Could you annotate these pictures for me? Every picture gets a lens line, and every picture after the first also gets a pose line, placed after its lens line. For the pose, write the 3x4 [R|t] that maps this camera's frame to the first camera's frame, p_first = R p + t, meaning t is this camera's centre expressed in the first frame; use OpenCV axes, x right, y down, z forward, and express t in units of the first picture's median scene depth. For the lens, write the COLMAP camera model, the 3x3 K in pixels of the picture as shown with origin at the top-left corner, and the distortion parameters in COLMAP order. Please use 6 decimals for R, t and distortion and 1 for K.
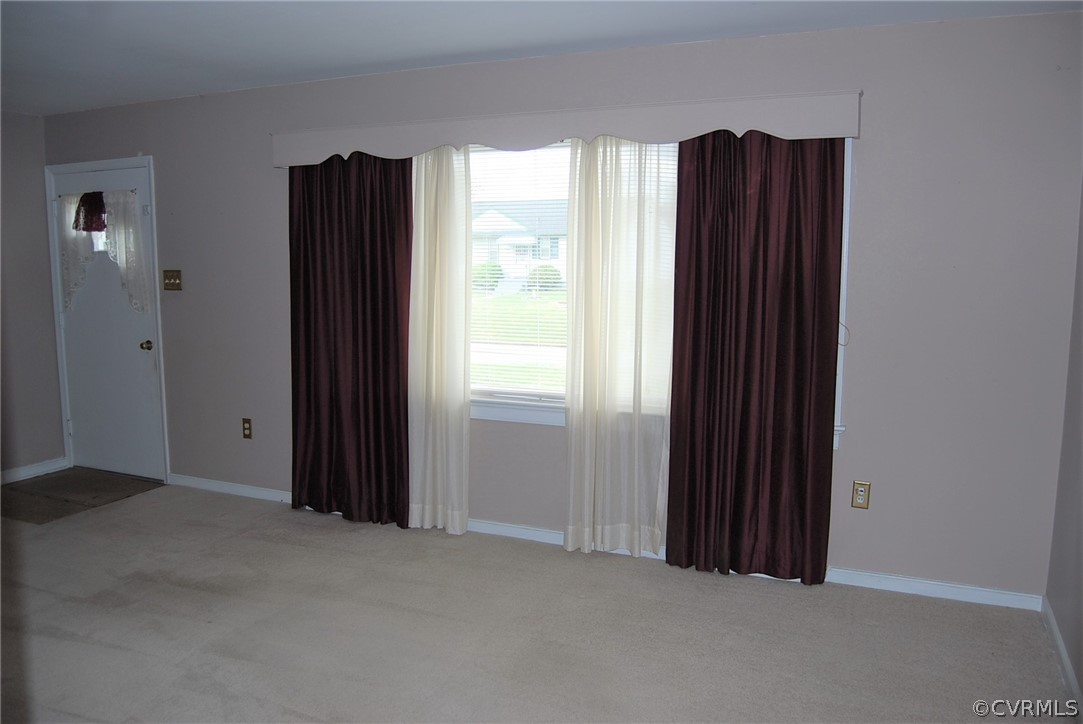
lens RADIAL K [[866.4, 0, 547.1], [0, 866.4, 361.9], [0, 0, 1]] dist [-0.054638, 0.004275]
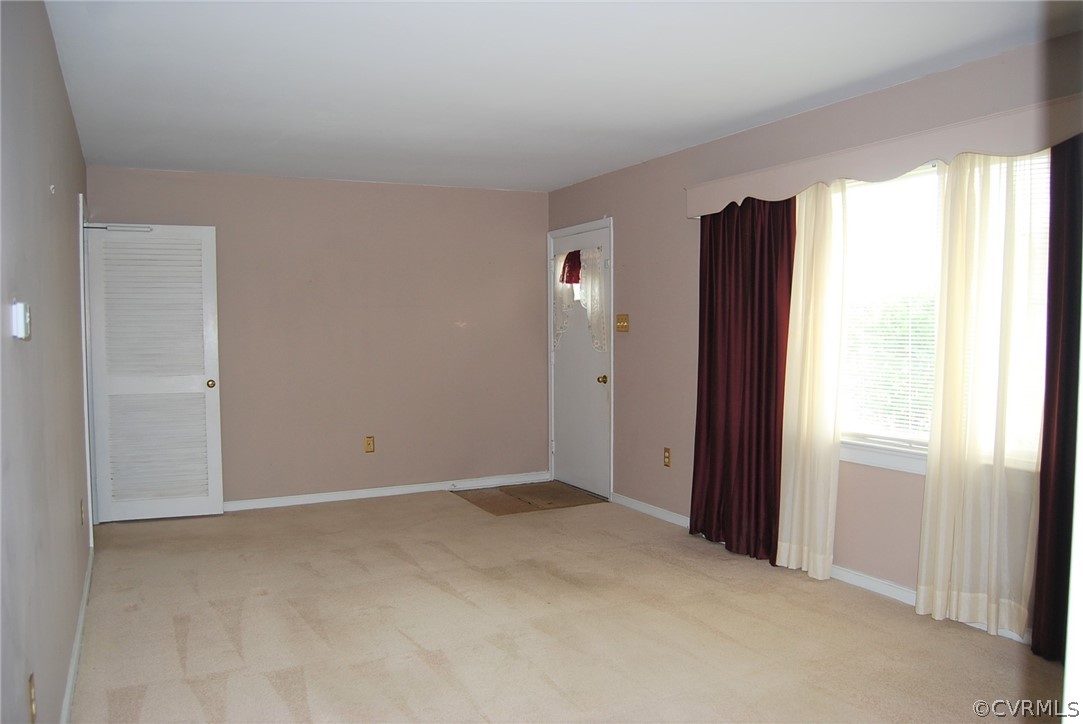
lens RADIAL K [[866.4, 0, 541.8], [0, 866.4, 365.6], [0, 0, 1]] dist [-0.054638, 0.004275]
pose [[0.779733, 0.026678, -0.625543, 0.246690], [-0.072695, 0.996192, -0.048128, 0.029762], [0.621877, 0.083001, 0.778704, 0.038727]]
